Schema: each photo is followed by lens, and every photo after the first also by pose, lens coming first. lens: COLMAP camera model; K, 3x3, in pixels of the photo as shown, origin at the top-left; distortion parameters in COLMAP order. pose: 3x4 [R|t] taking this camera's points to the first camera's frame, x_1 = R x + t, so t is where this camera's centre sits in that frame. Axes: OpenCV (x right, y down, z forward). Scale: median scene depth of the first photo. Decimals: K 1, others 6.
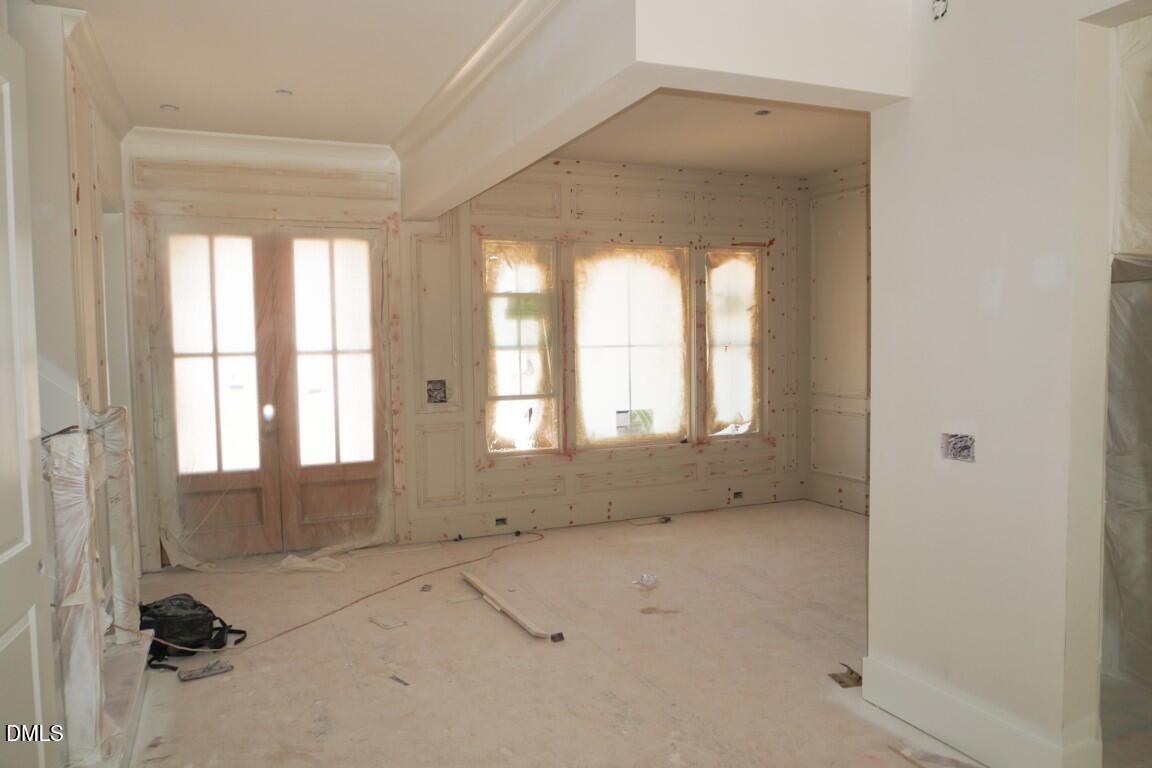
lens RADIAL K [[803.2, 0, 576.0], [0, 803.2, 384.0], [0, 0, 1]] dist [-0.033031, -0.002321]
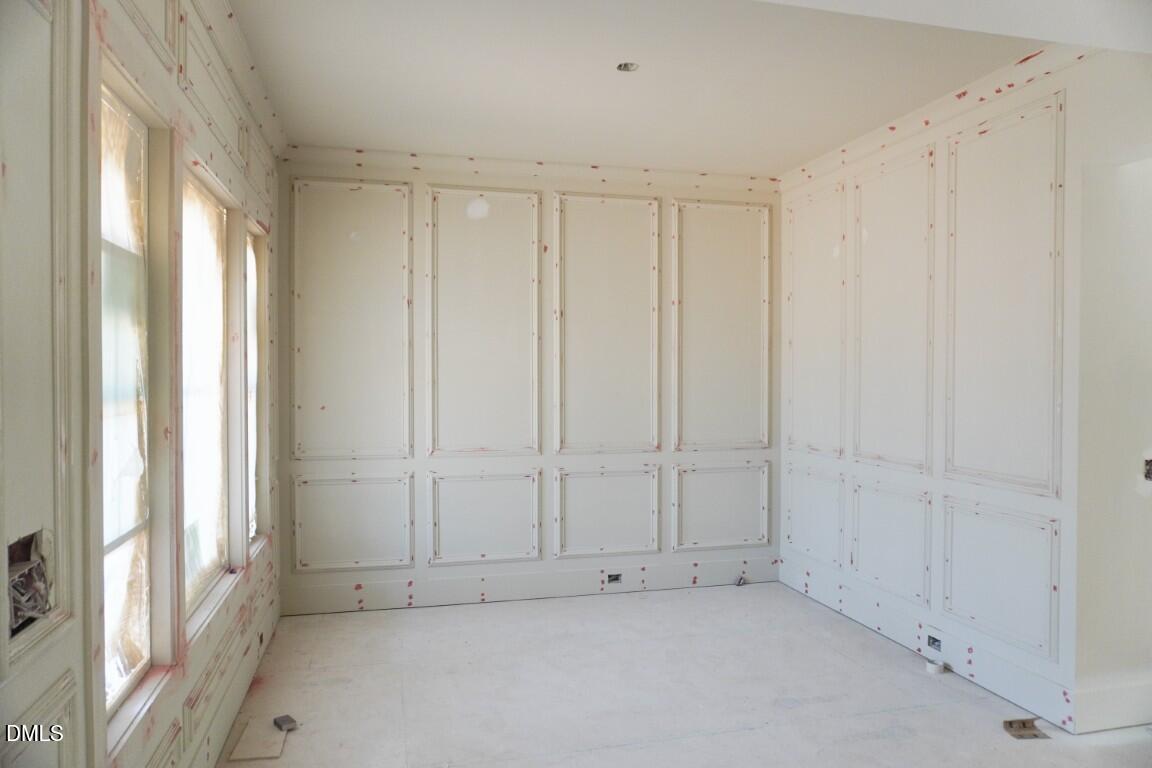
lens RADIAL K [[771.7, 0, 576.0], [0, 771.7, 384.0], [0, 0, 1]] dist [-0.047282, 0.000432]
pose [[0.167978, -0.001627, 0.985789, -0.327229], [0.052994, 0.998568, -0.007382, -0.036378], [-0.984365, 0.053481, 0.167824, 0.678958]]
